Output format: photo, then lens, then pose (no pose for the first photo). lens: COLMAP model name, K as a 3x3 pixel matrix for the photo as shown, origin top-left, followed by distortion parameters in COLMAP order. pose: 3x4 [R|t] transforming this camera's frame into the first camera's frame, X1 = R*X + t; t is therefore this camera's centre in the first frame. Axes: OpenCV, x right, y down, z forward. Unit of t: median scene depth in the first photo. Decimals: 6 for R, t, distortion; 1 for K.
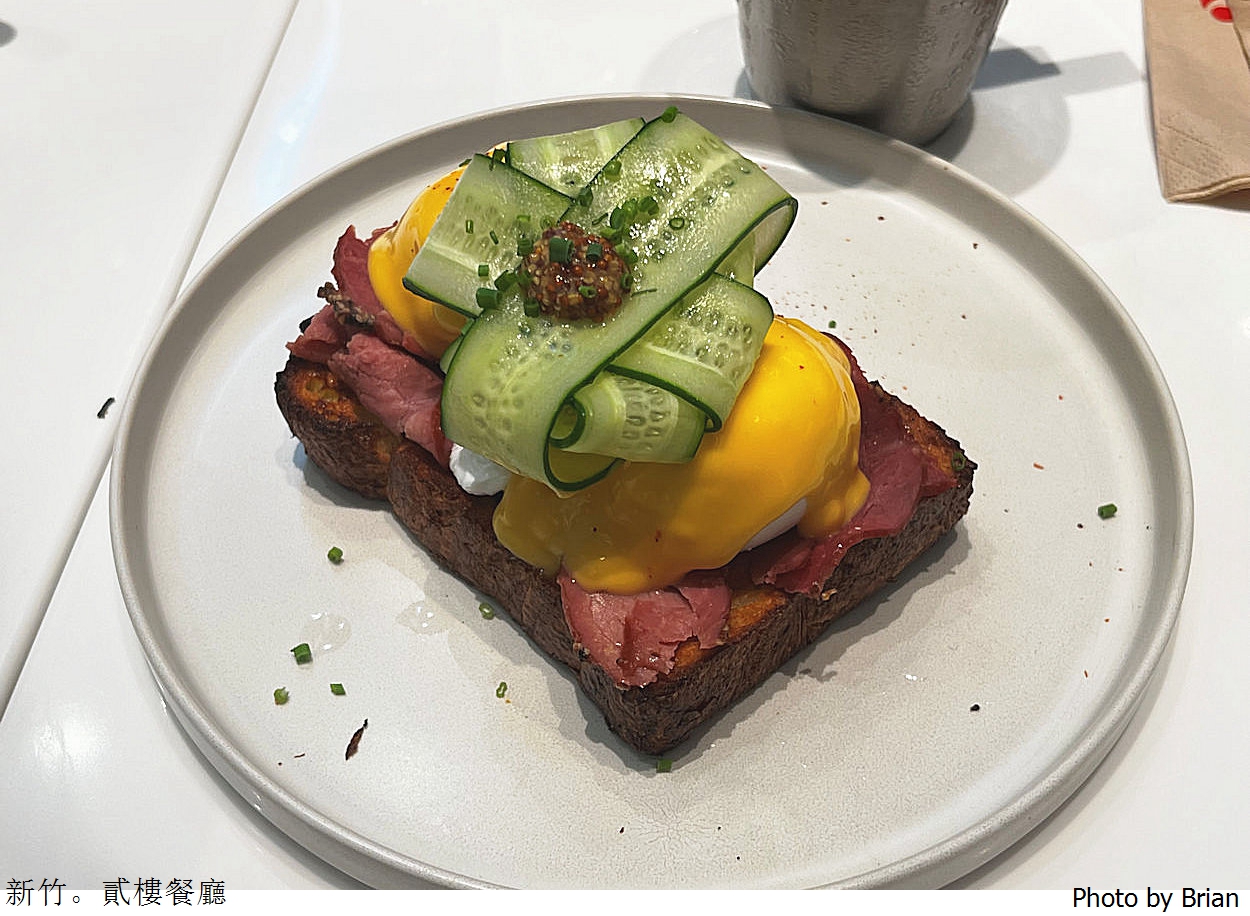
lens RADIAL K [[1665.1, 0, 606.7], [0, 1665.1, 458.6], [0, 0, 1]] dist [0.105624, -0.487082]
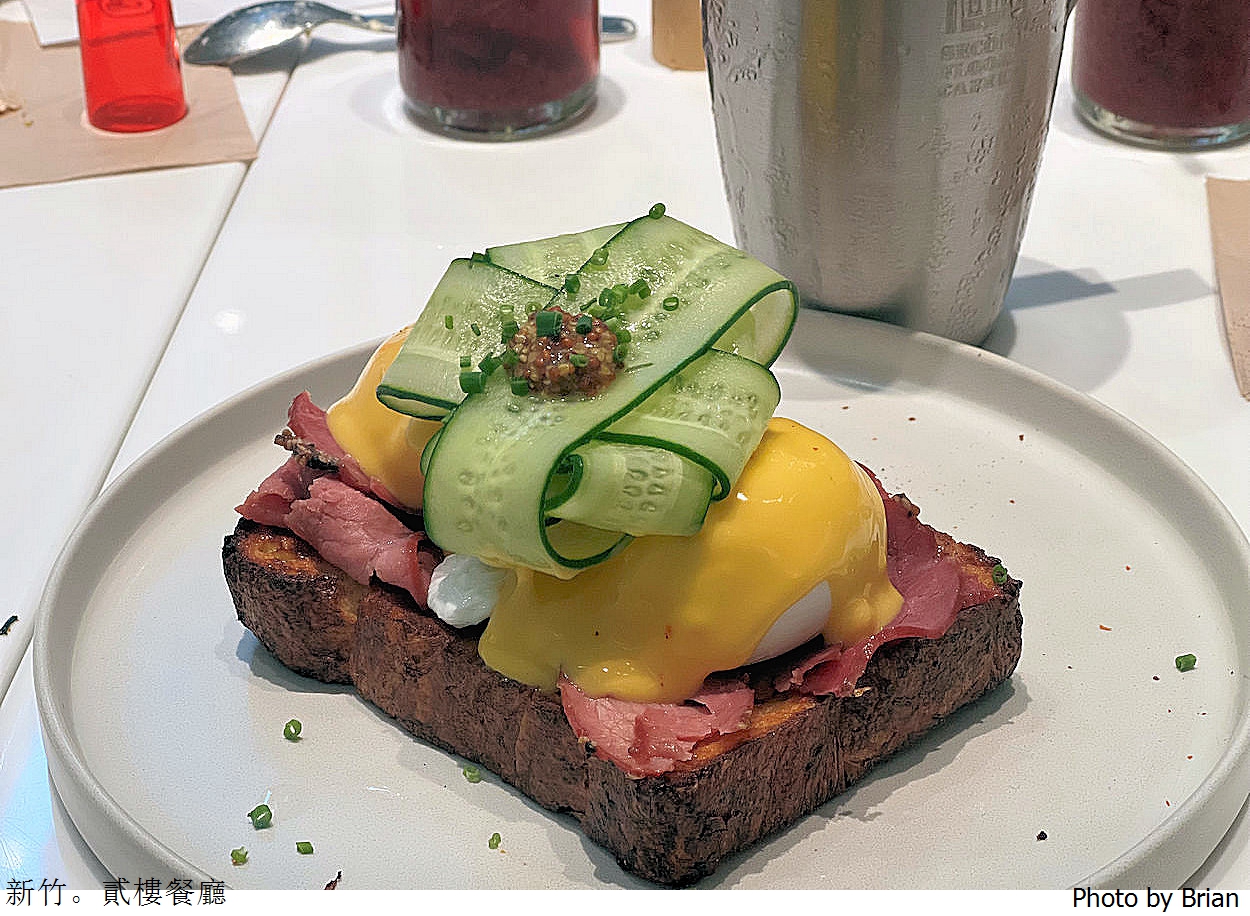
lens RADIAL K [[2974.2, 0, 625.0], [0, 2974.2, 458.0], [0, 0, 1]] dist [-0.572102, 10.693794]
pose [[0.998909, -0.035699, 0.030118, -0.035739], [0.044048, 0.934487, -0.353261, 0.508844], [-0.015534, 0.354202, 0.935040, -0.509533]]
